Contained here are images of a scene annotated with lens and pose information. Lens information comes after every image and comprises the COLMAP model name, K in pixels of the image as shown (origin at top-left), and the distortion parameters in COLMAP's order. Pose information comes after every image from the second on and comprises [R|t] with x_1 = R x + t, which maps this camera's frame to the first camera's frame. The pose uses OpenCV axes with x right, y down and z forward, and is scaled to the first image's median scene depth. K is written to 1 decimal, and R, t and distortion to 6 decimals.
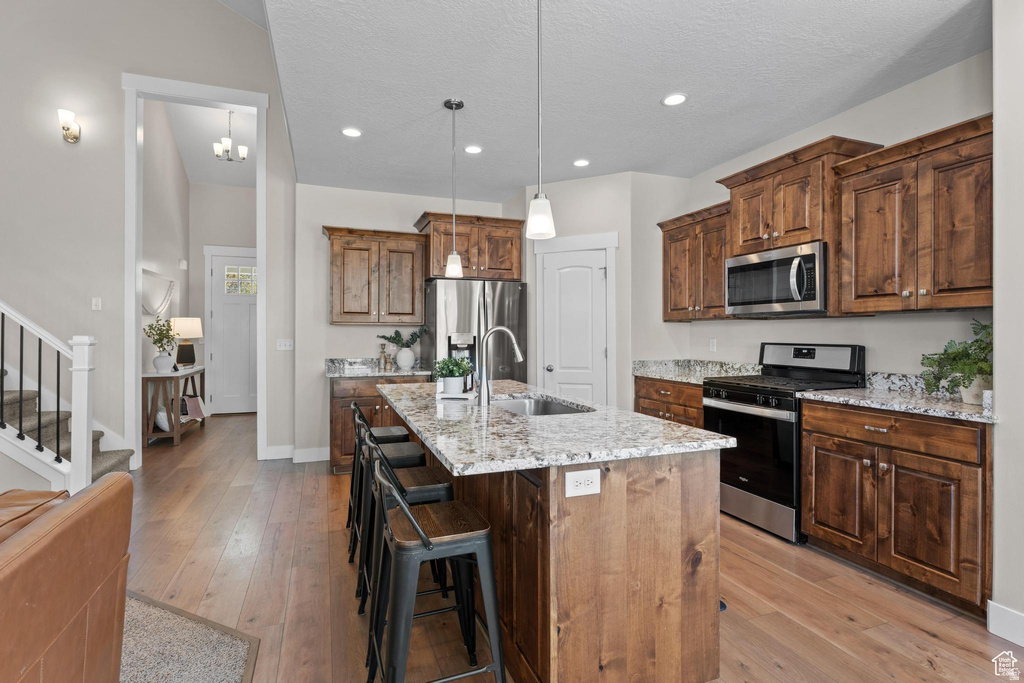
lens RADIAL K [[497.3, 0, 509.9], [0, 497.3, 334.5], [0, 0, 1]] dist [-0.001643, 0.000020]
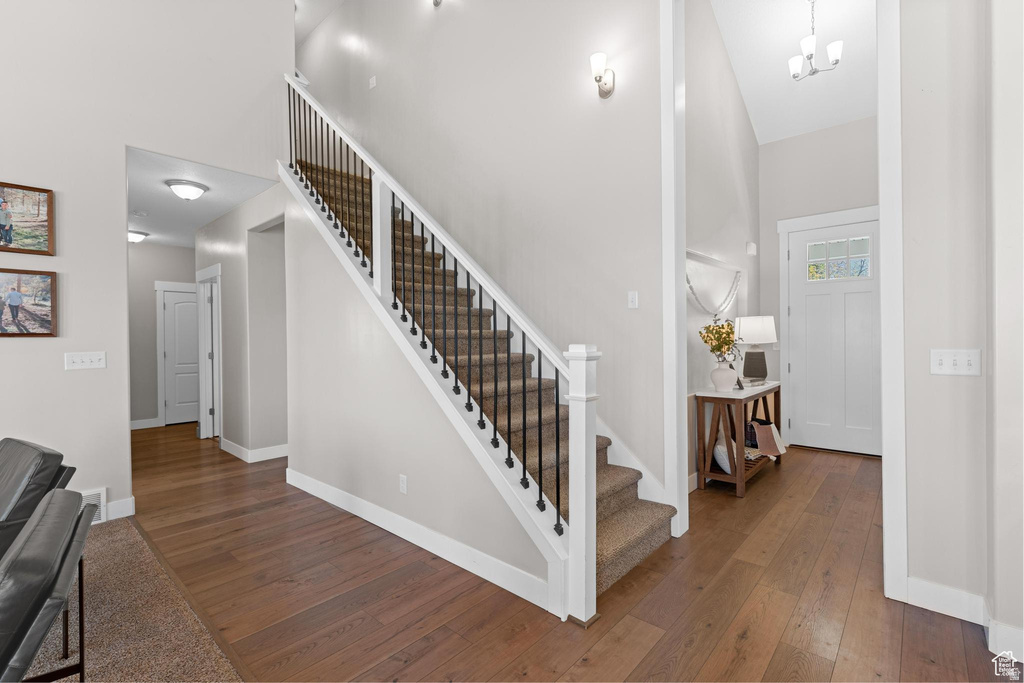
lens RADIAL K [[457.4, 0, 509.8], [0, 457.4, 339.7], [0, 0, 1]] dist [-0.003392, -0.000626]
pose [[0.460506, -0.004036, -0.887647, -0.308935], [0.010155, 0.999948, 0.000722, -0.003747], [0.887598, -0.009346, 0.460523, 0.520914]]
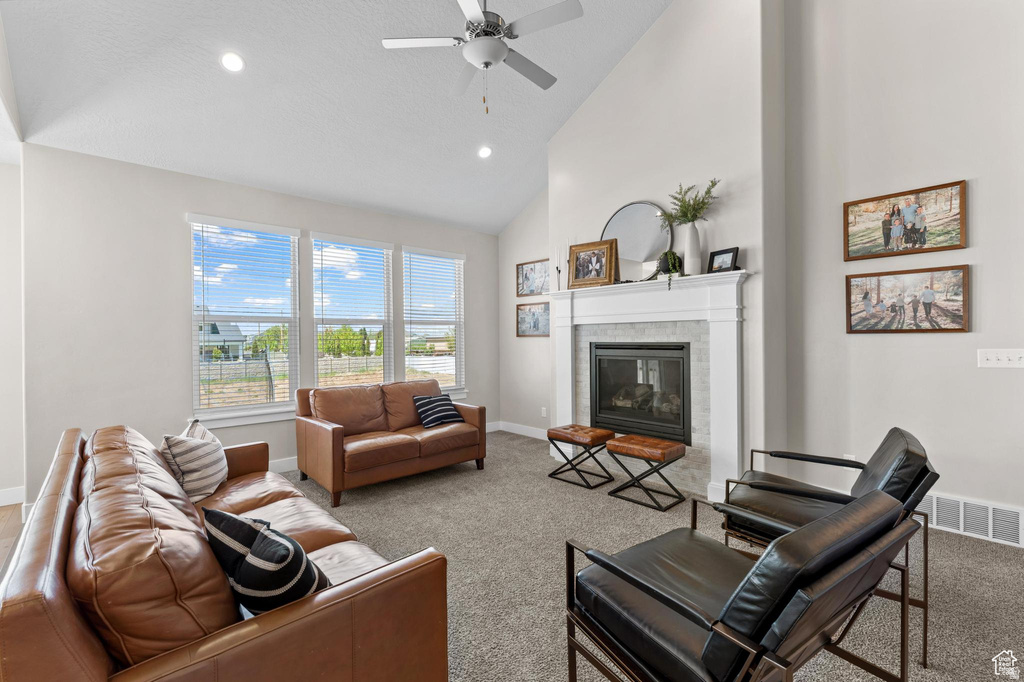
lens RADIAL K [[442.5, 0, 512.0], [0, 442.5, 341.0], [0, 0, 1]] dist [-0.000657, -0.000016]
pose [[-0.925376, 0.008876, -0.378946, -0.379318], [0.006960, 0.999955, 0.006425, -0.010378], [0.378986, 0.003308, -0.925396, 0.571729]]
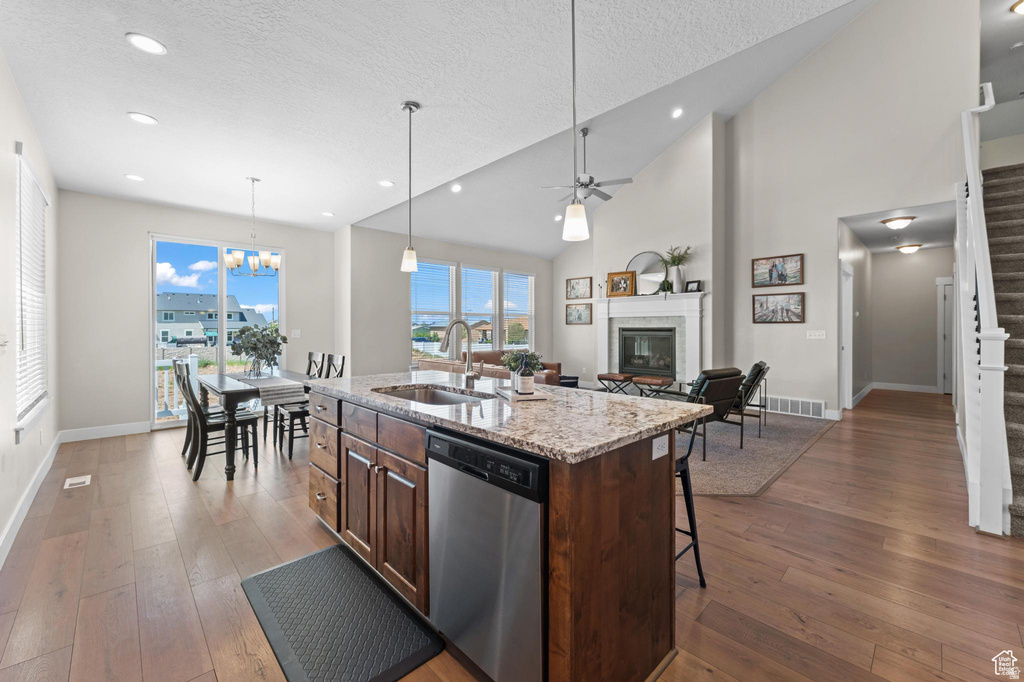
lens RADIAL K [[407.1, 0, 511.4], [0, 407.1, 330.5], [0, 0, 1]] dist [0.000431, 0.000002]
pose [[-0.917138, 0.001558, -0.398567, 0.123485], [-0.001299, 0.999975, 0.006897, 0.001422], [0.398568, 0.006843, -0.917113, 1.039201]]
